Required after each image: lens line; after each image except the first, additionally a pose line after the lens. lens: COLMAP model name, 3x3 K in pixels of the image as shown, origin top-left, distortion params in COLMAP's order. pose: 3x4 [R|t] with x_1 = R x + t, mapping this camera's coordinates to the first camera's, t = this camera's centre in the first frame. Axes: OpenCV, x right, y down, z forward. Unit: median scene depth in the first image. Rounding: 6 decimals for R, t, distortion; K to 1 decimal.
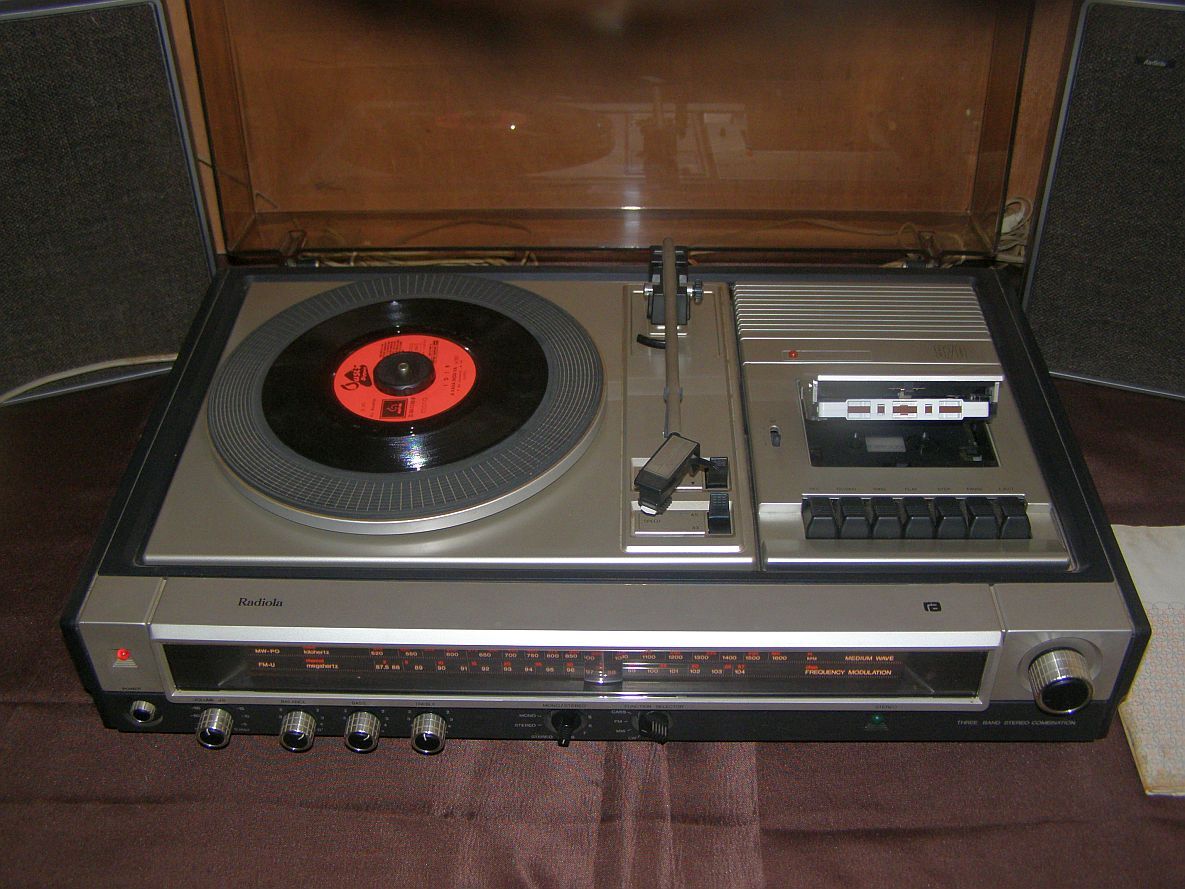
lens RADIAL K [[1297.8, 0, 596.2], [0, 1297.8, 451.7], [0, 0, 1]] dist [-0.086822, 0.000000]
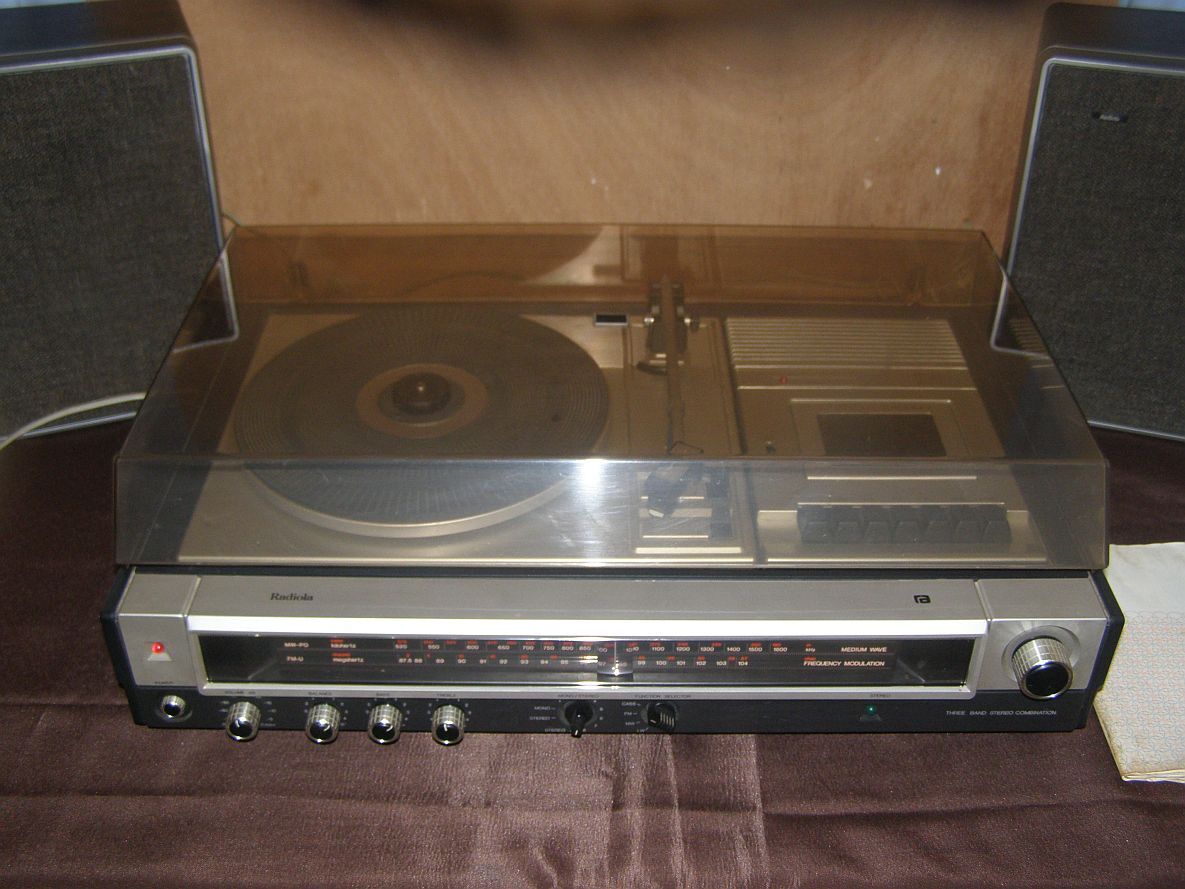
lens RADIAL K [[1297.8, 0, 594.0], [0, 1297.8, 442.8], [0, 0, 1]] dist [-0.086822, 0.000000]
pose [[0.999618, 0.003072, 0.027481, -0.039327], [-0.000856, 0.996771, -0.080292, 0.070912], [-0.027639, 0.080237, 0.996393, -0.068994]]
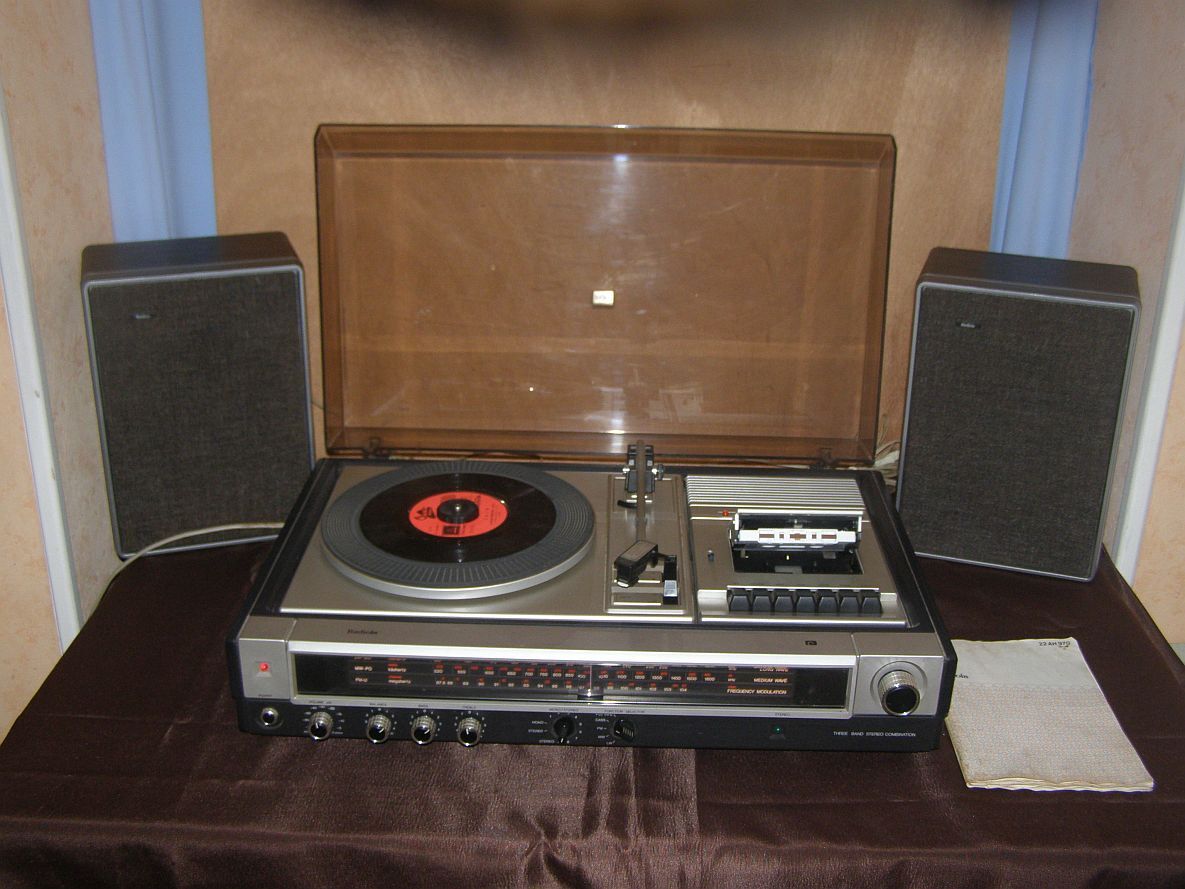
lens RADIAL K [[1297.8, 0, 590.1], [0, 1297.8, 438.6], [0, 0, 1]] dist [-0.086822, 0.000000]
pose [[0.999617, 0.026850, 0.006650, -0.012243], [-0.023875, 0.958883, -0.282797, 0.299902], [-0.013970, 0.282530, 0.959157, -0.472527]]
